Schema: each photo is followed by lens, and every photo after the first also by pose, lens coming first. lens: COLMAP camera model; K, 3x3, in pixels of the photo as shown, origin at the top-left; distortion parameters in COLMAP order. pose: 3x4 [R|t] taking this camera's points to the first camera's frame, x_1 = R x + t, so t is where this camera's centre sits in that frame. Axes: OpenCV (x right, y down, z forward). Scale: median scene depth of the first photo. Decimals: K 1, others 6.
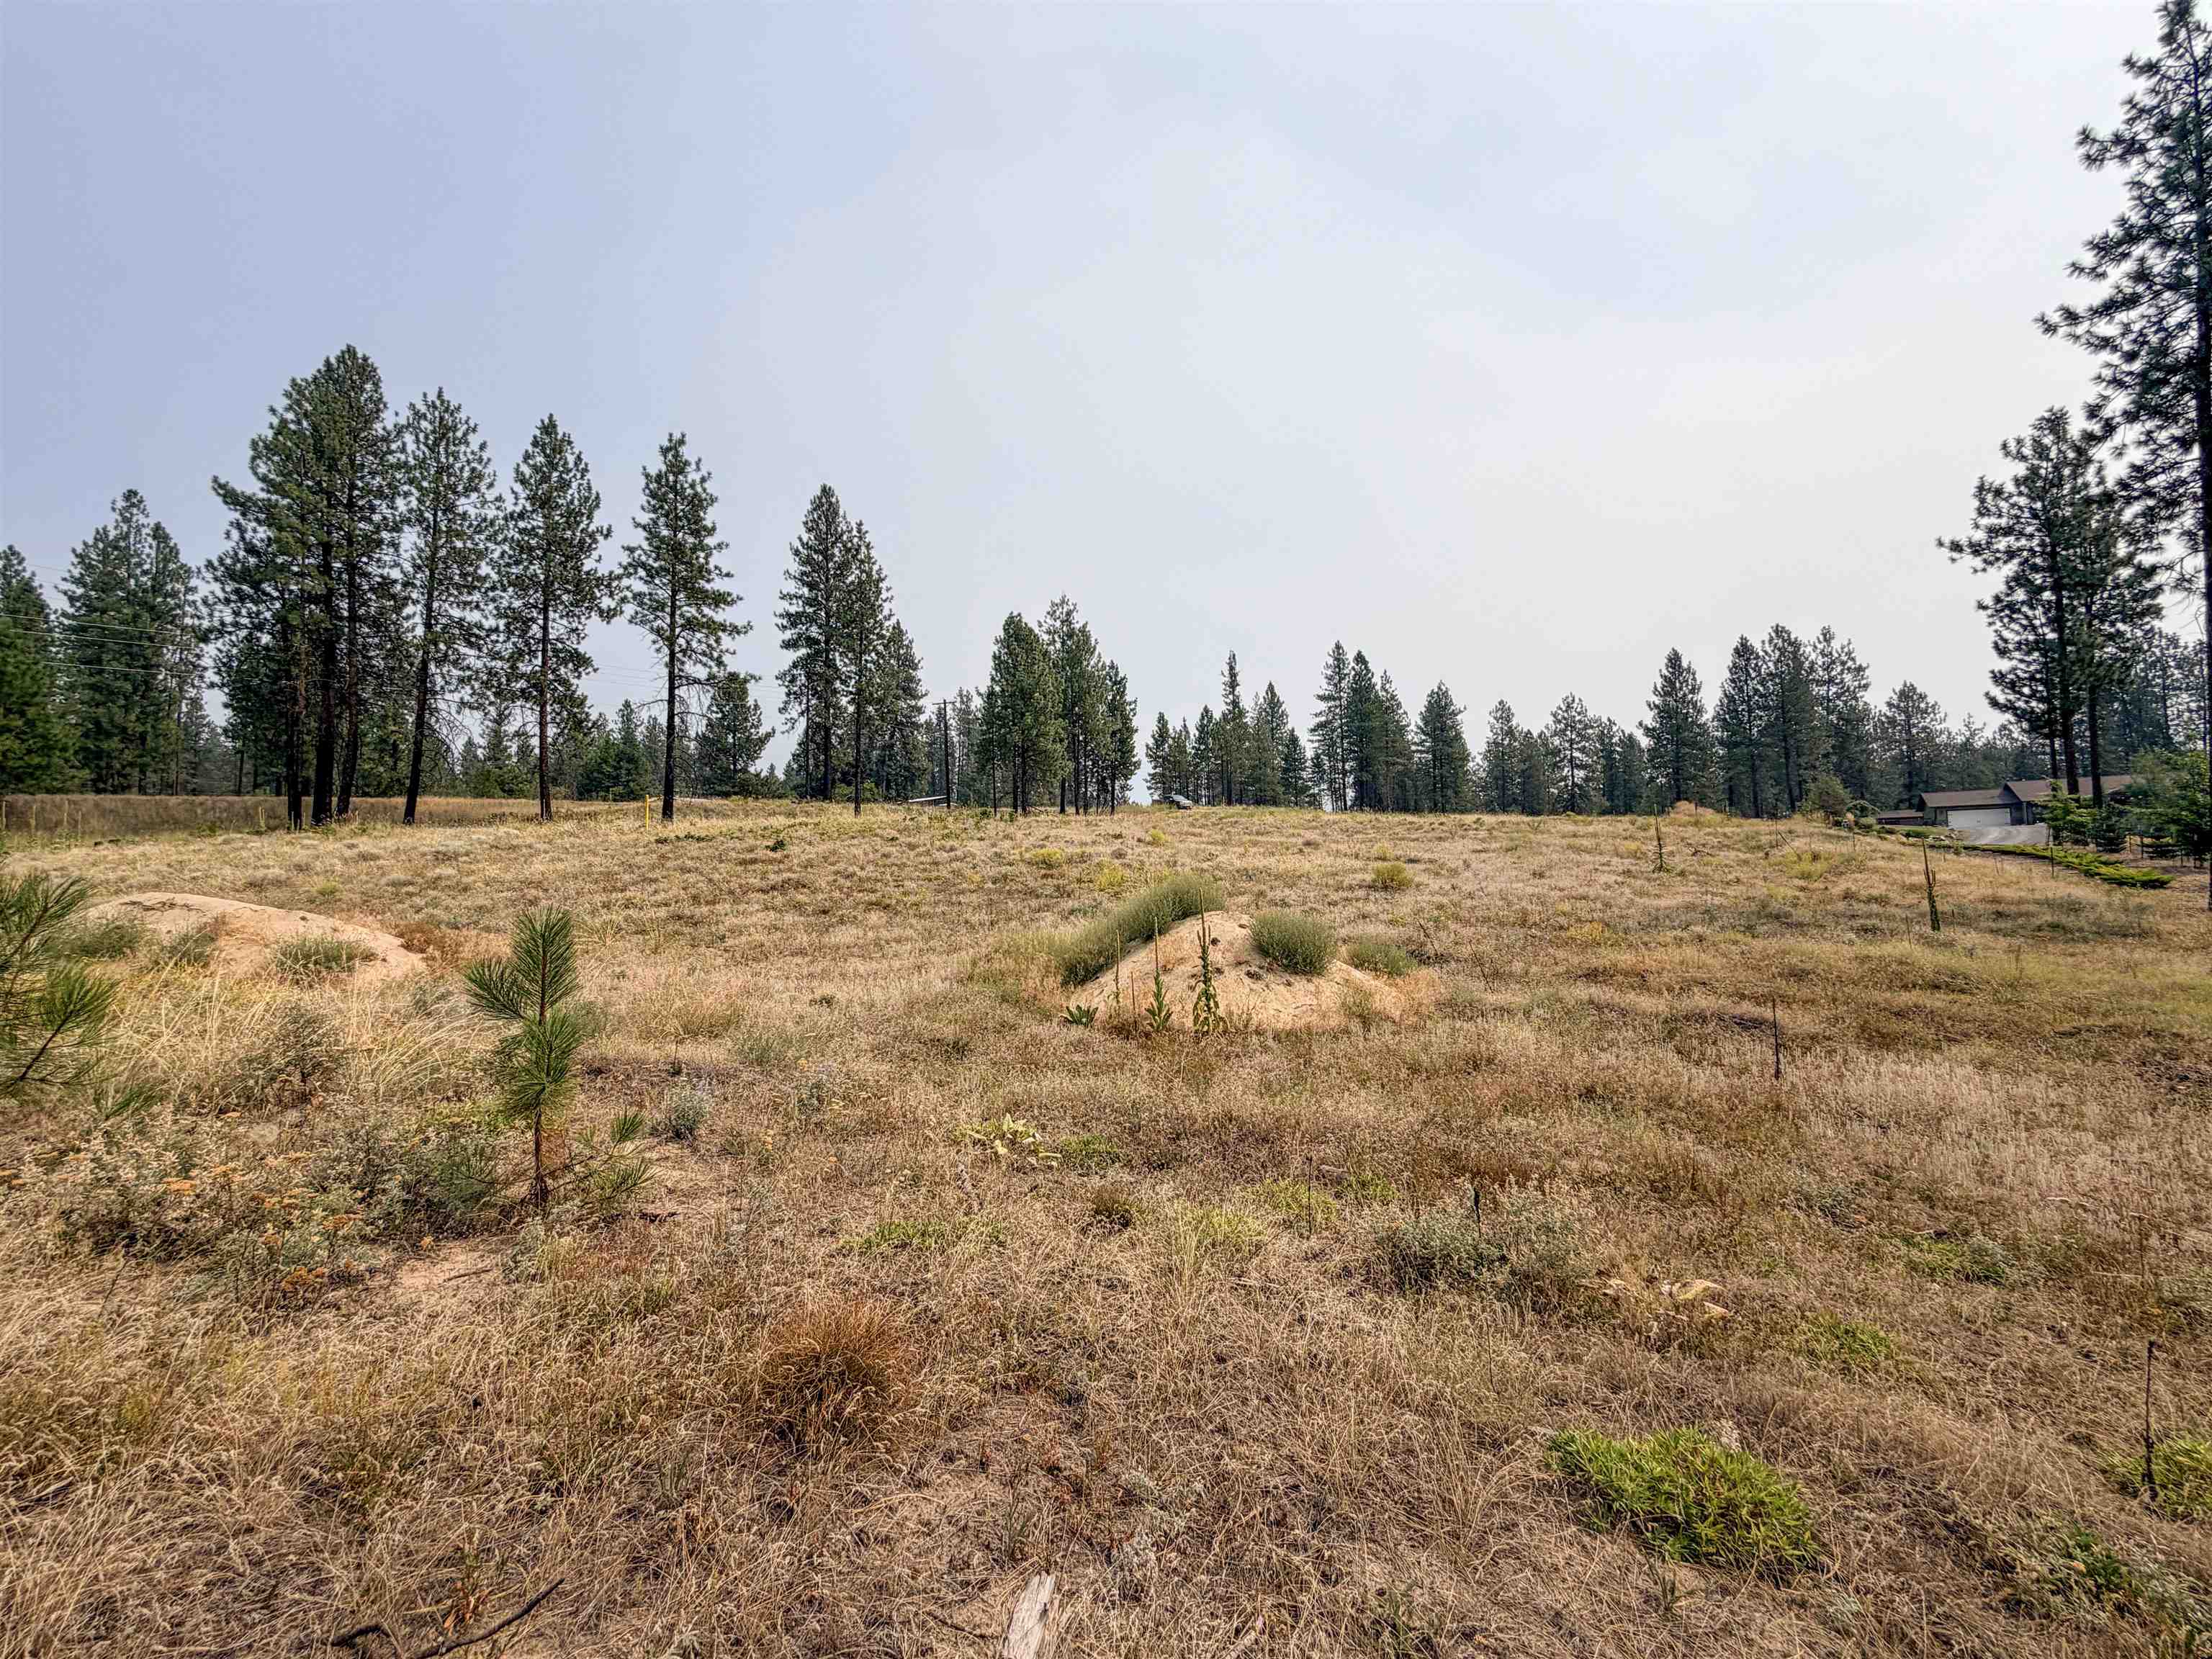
lens RADIAL K [[878.9, 0, 1098.6], [0, 878.9, 821.1], [0, 0, 1]] dist [-0.002245, 0.000279]
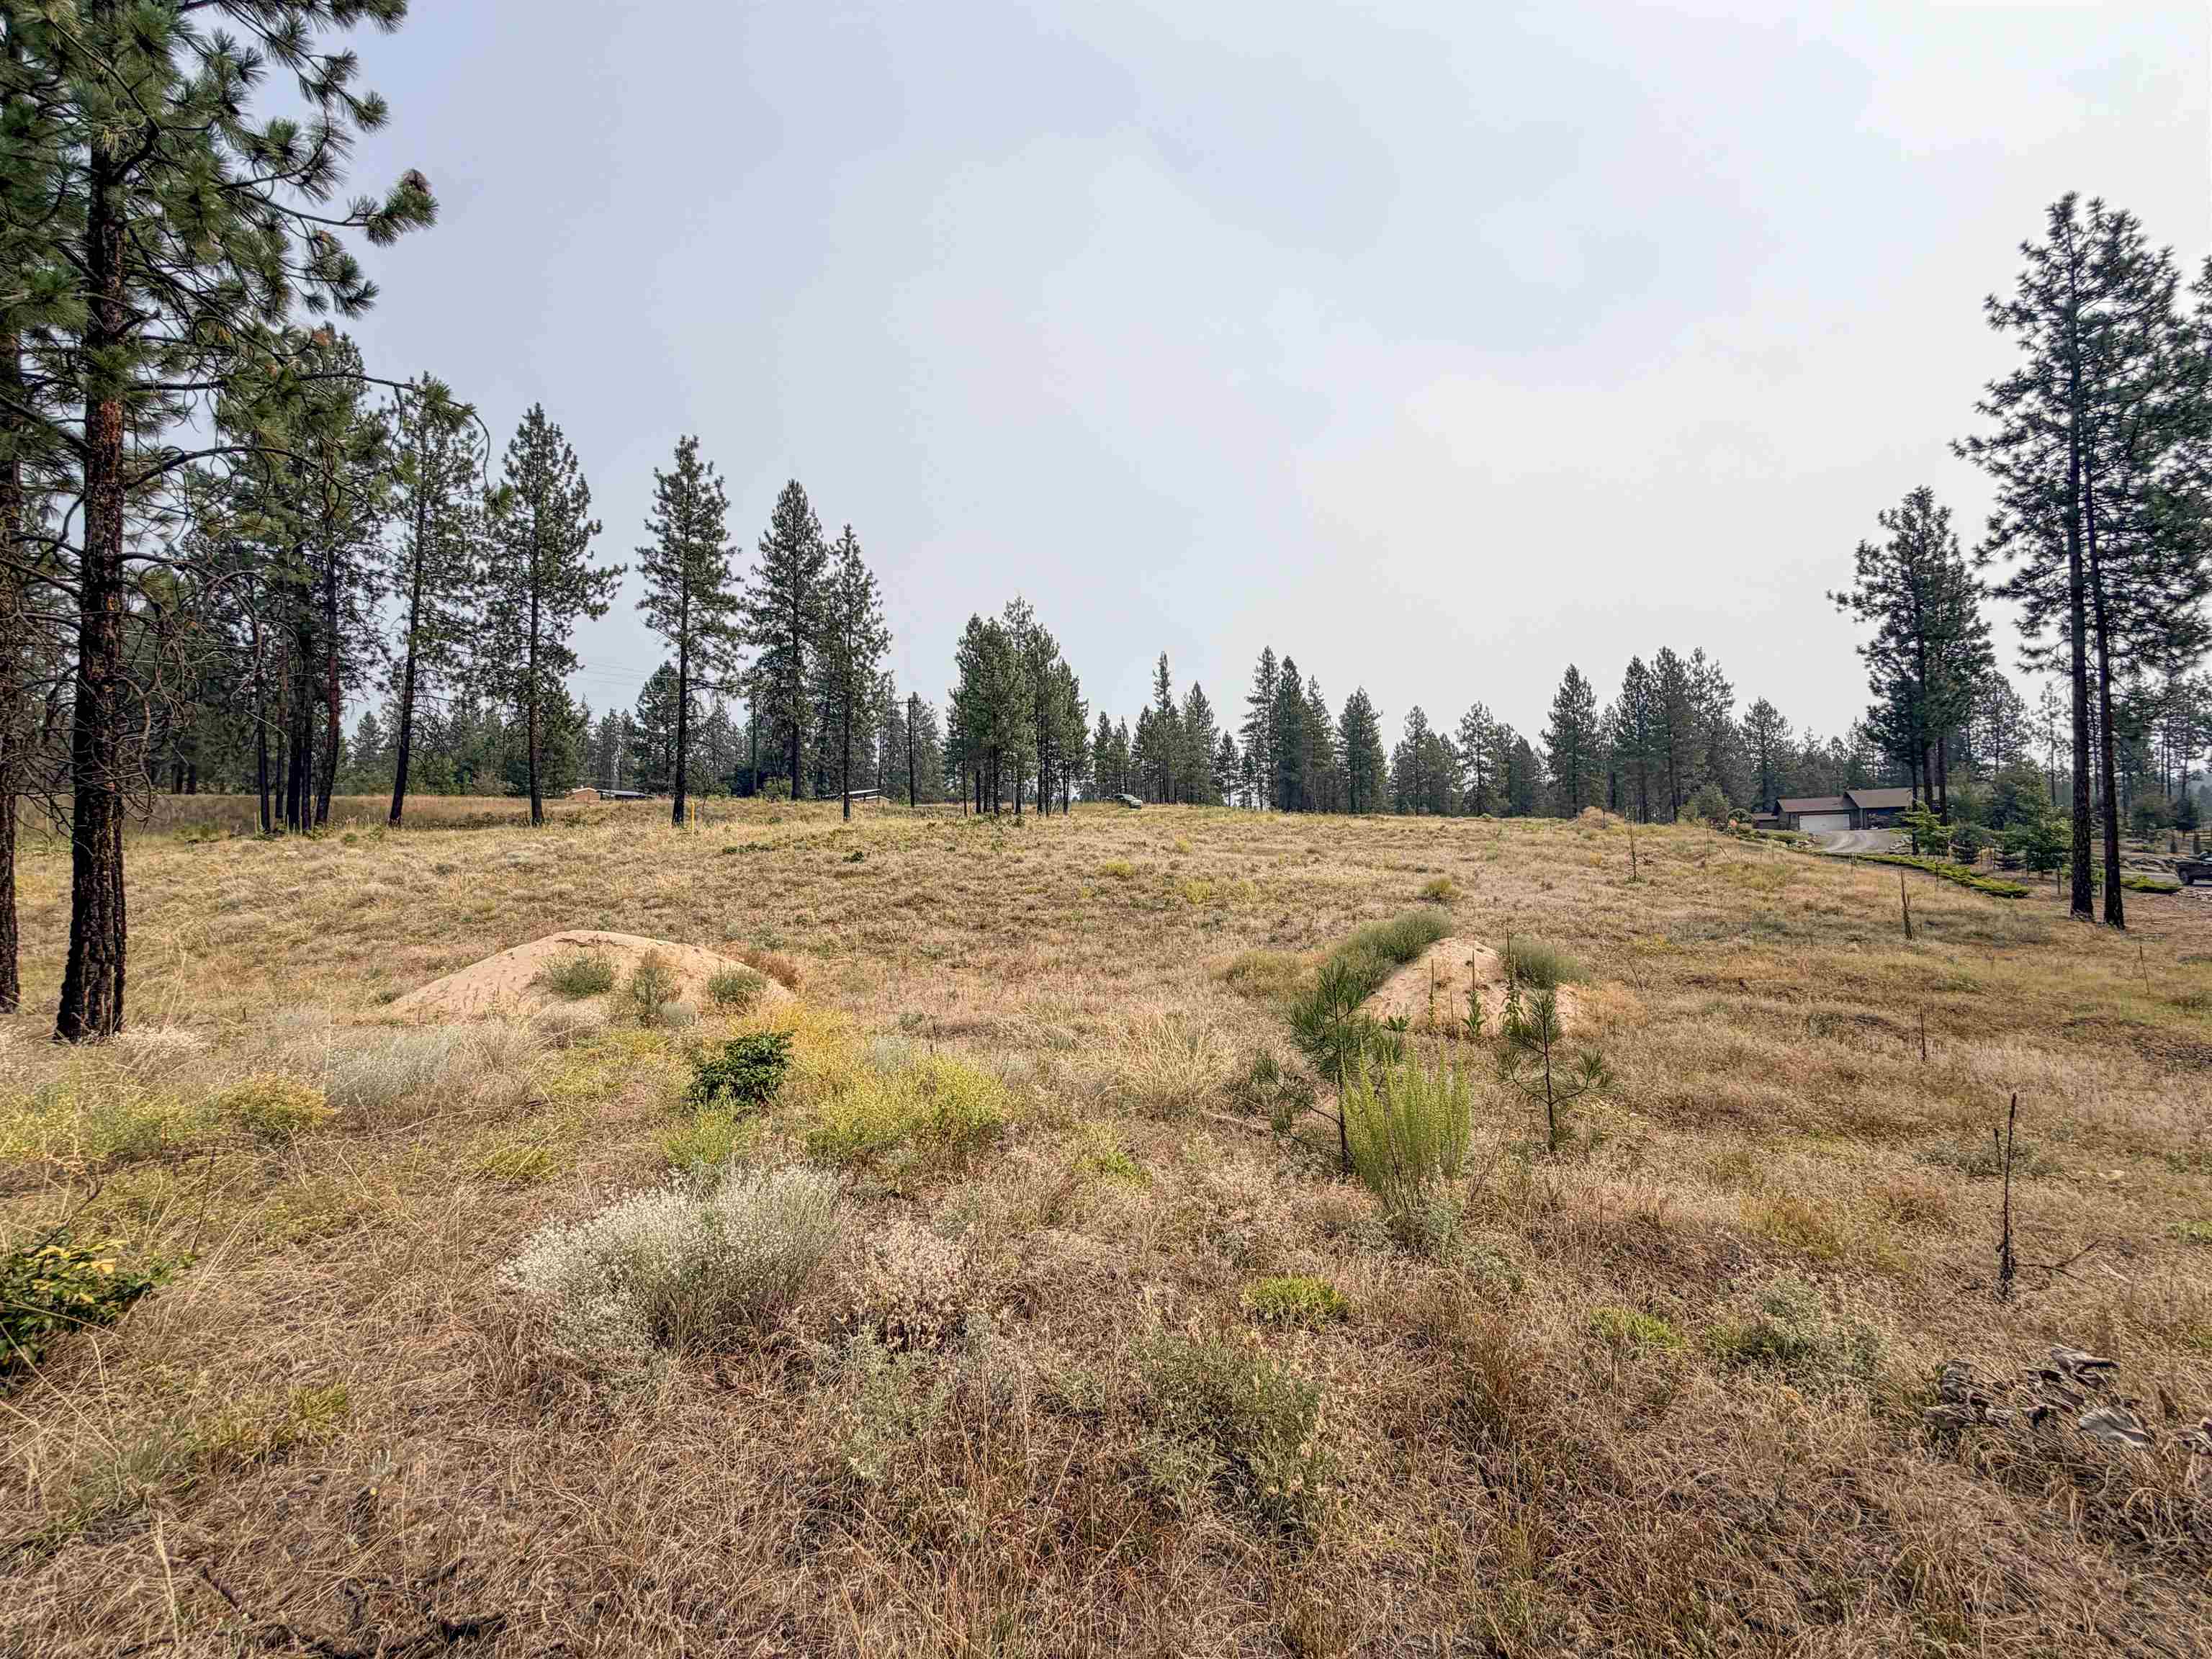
lens RADIAL K [[878.9, 0, 1098.6], [0, 878.9, 822.0], [0, 0, 1]] dist [-0.002245, 0.000279]
pose [[0.993269, 0.006876, 0.115626, -0.119756], [-0.008336, 0.999891, 0.012146, -0.017378], [-0.115530, -0.013028, 0.993219, -0.046110]]
